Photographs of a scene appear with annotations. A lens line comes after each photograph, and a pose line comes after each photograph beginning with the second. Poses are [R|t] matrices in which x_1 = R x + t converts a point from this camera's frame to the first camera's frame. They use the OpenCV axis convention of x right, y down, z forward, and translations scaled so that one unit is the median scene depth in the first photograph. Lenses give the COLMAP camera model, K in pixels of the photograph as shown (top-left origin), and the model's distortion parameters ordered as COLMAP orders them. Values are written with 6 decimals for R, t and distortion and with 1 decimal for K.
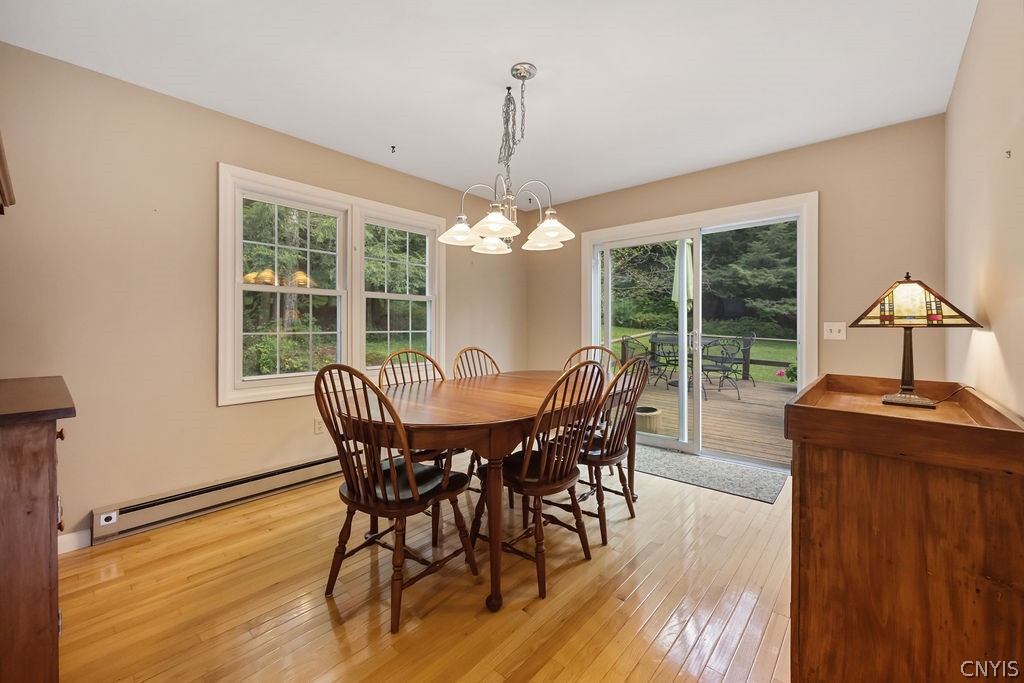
lens RADIAL K [[399.0, 0, 512.8], [0, 399.0, 339.8], [0, 0, 1]] dist [0.001889, 0.000018]
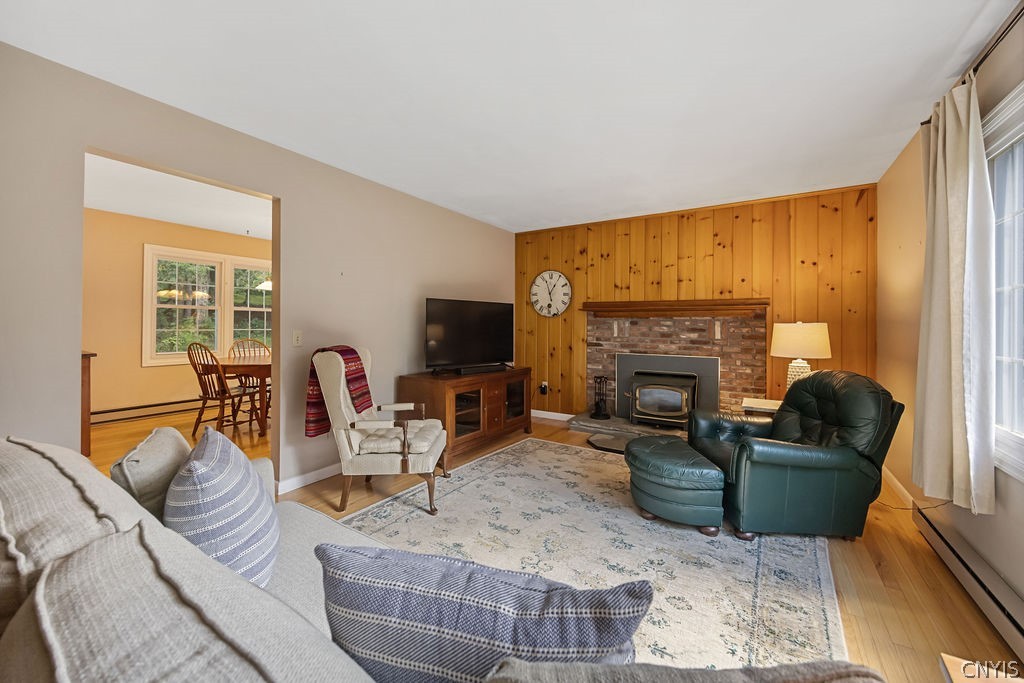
lens RADIAL K [[399.0, 0, 511.2], [0, 399.0, 335.2], [0, 0, 1]] dist [0.001889, 0.000018]
pose [[0.991659, 0.010721, 0.128444, 0.782731], [-0.009860, 0.999924, -0.007337, 0.006067], [-0.128513, 0.006009, 0.991690, -1.144614]]
